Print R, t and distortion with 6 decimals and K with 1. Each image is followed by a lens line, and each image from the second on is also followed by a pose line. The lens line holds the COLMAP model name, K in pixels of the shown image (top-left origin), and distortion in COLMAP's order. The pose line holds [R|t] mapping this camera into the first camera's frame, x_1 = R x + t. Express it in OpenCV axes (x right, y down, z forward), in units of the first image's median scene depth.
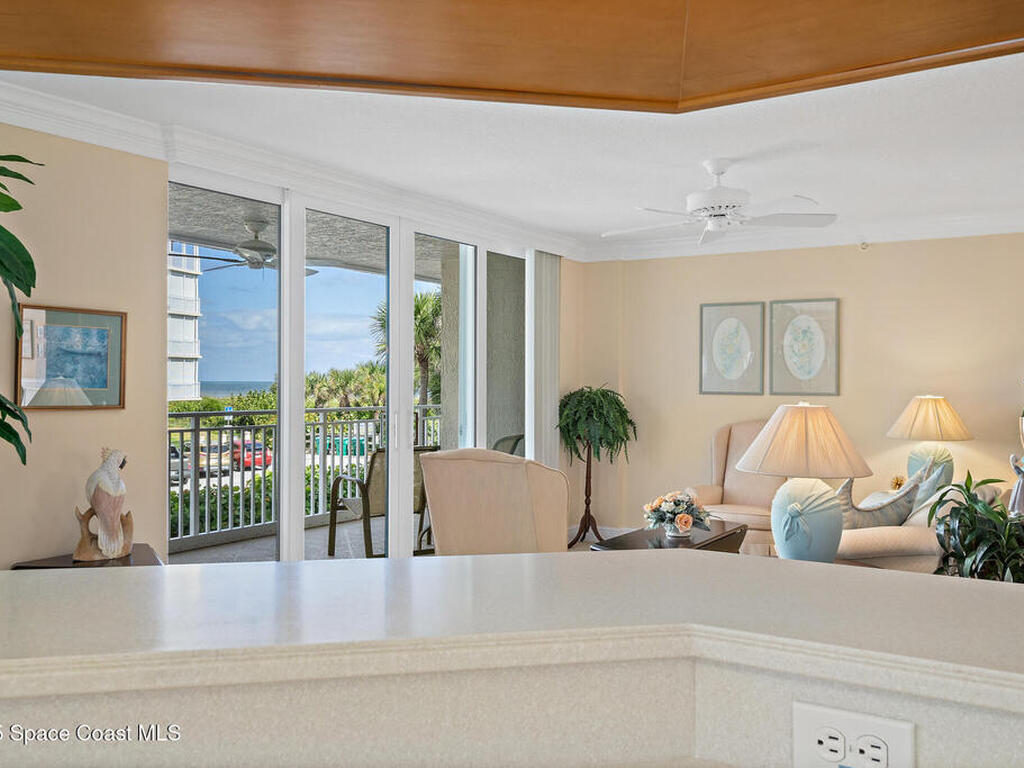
lens RADIAL K [[896.2, 0, 512.0], [0, 896.2, 384.0], [0, 0, 1]] dist [-0.002698, -0.004101]
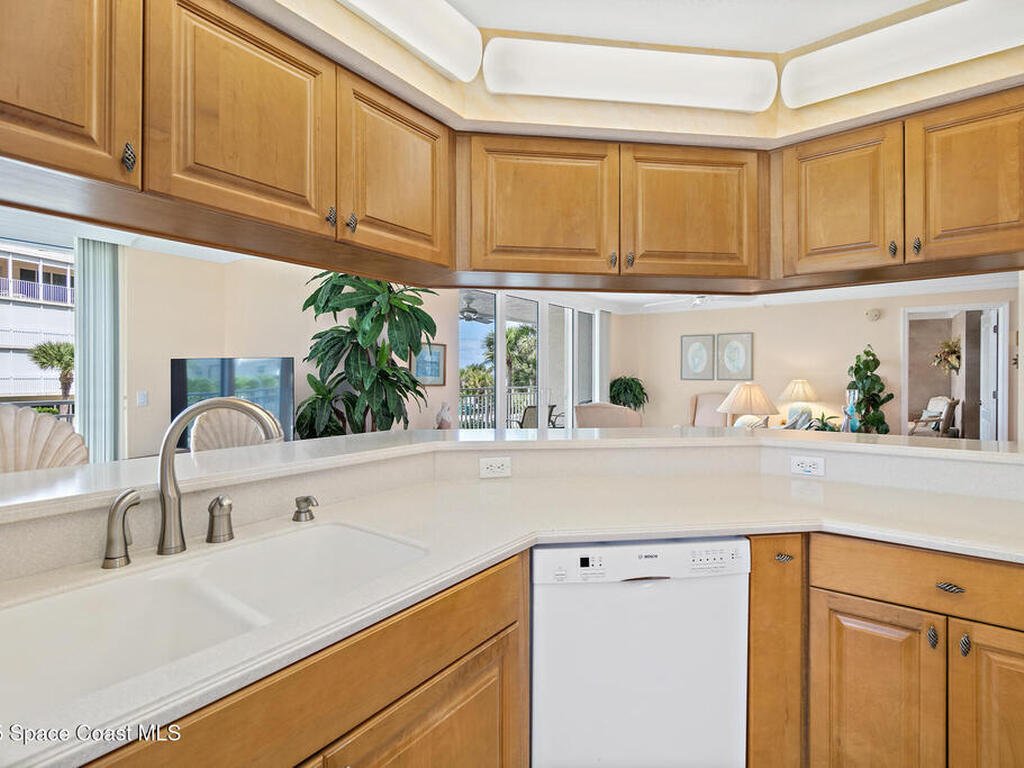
lens RADIAL K [[503.8, 0, 509.8], [0, 503.8, 378.0], [0, 0, 1]] dist [-0.003457, -0.000120]
pose [[0.997674, -0.002825, -0.068105, -0.104708], [0.003098, 0.999988, 0.003913, 0.001594], [0.068093, -0.004115, 0.997671, -0.174531]]
